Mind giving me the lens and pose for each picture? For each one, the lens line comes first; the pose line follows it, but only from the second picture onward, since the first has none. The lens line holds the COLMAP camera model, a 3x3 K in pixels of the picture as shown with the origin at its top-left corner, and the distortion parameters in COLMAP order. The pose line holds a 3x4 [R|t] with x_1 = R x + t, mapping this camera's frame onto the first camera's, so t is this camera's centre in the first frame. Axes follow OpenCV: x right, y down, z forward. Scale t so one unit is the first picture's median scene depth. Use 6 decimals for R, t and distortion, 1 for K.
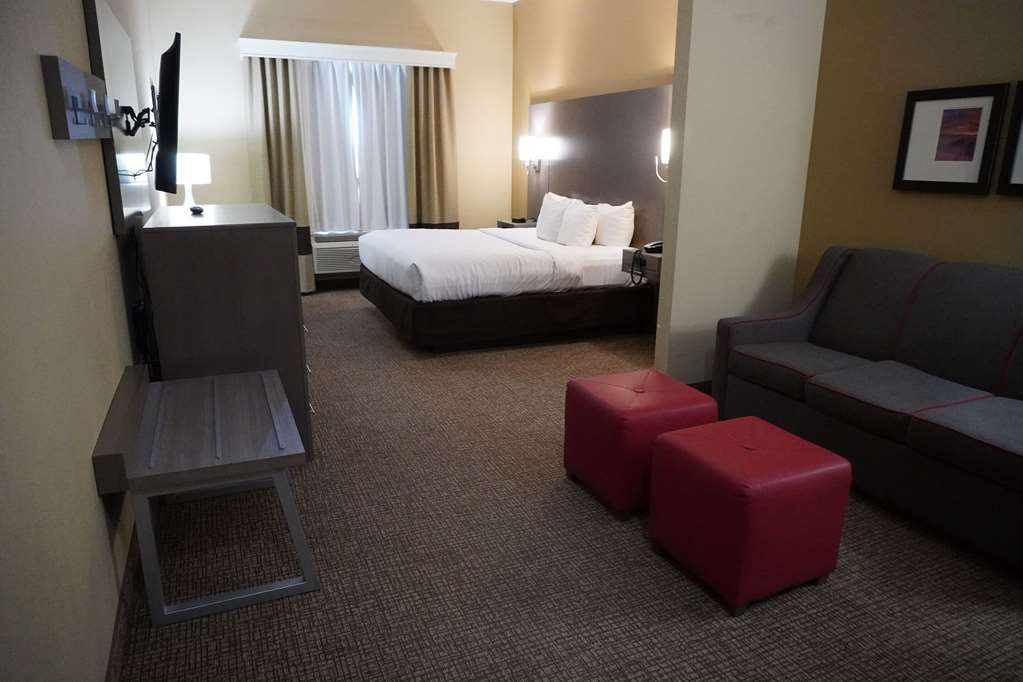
lens RADIAL K [[685.2, 0, 513.4], [0, 685.2, 342.8], [0, 0, 1]] dist [-0.049758, 0.034027]
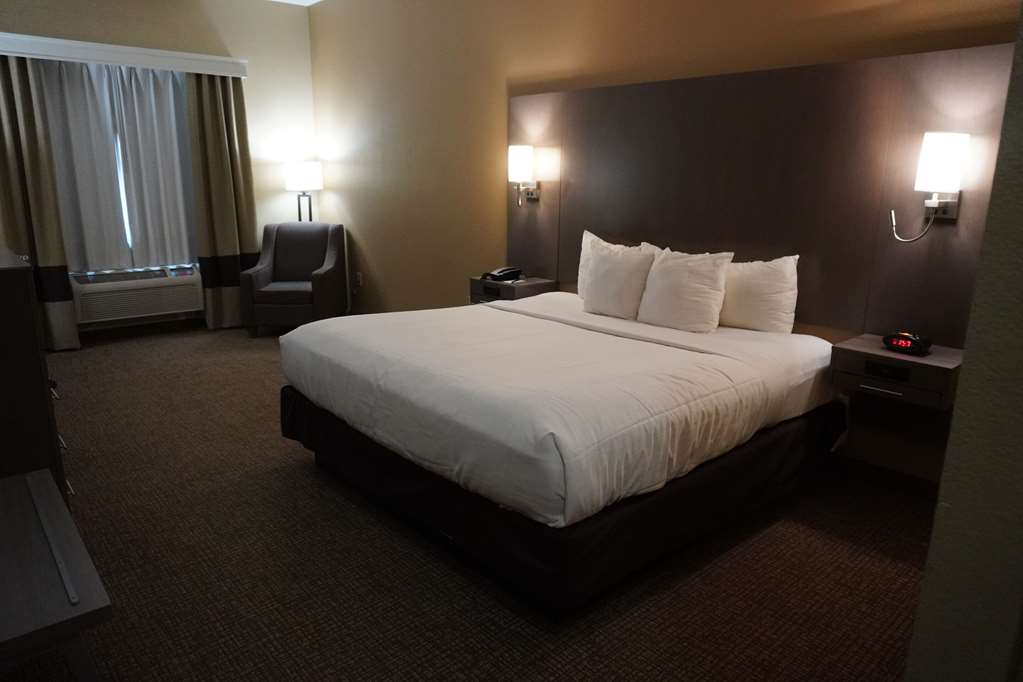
lens RADIAL K [[685.2, 0, 507.4], [0, 685.2, 339.7], [0, 0, 1]] dist [-0.049758, 0.034027]
pose [[0.952262, -0.090268, 0.291631, -0.136412], [0.097891, 0.995129, -0.011622, -0.082492], [-0.289162, 0.039615, 0.956460, 0.279195]]
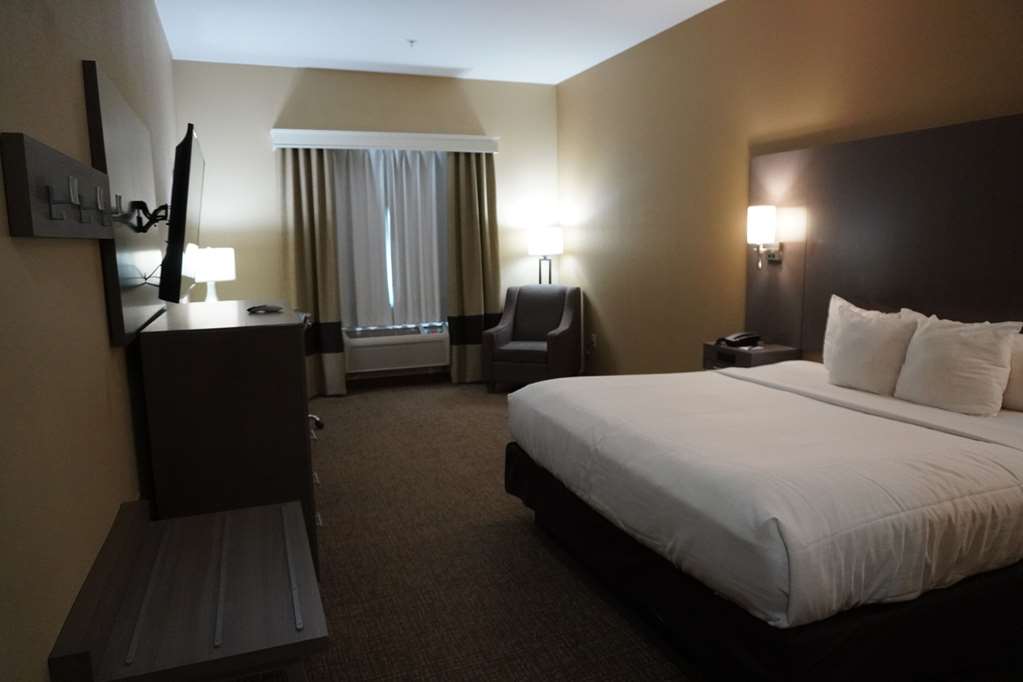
lens RADIAL K [[685.2, 0, 510.1], [0, 685.2, 338.4], [0, 0, 1]] dist [-0.049758, 0.034027]
pose [[0.998468, -0.037707, -0.040493, -0.129032], [0.032362, 0.991583, -0.125363, -0.083364], [0.044879, 0.123861, 0.991284, 0.281772]]
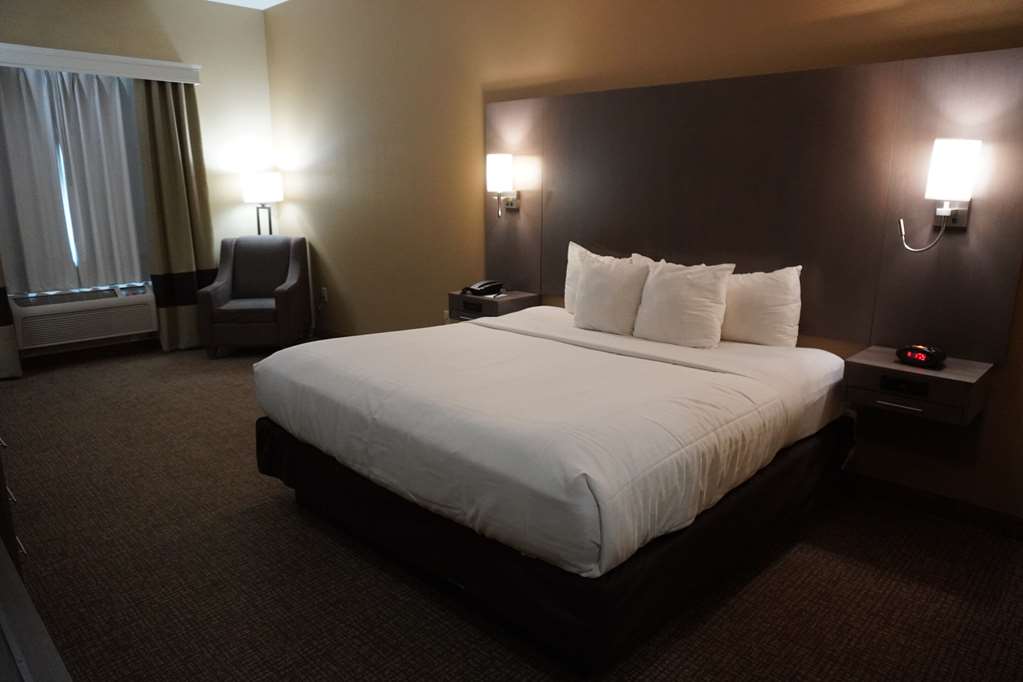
lens RADIAL K [[685.2, 0, 507.0], [0, 685.2, 340.0], [0, 0, 1]] dist [-0.049758, 0.034027]
pose [[0.928242, -0.110068, 0.355319, -0.146844], [0.123127, 0.992288, -0.014276, -0.091094], [-0.351008, 0.057001, 0.934636, 0.304330]]
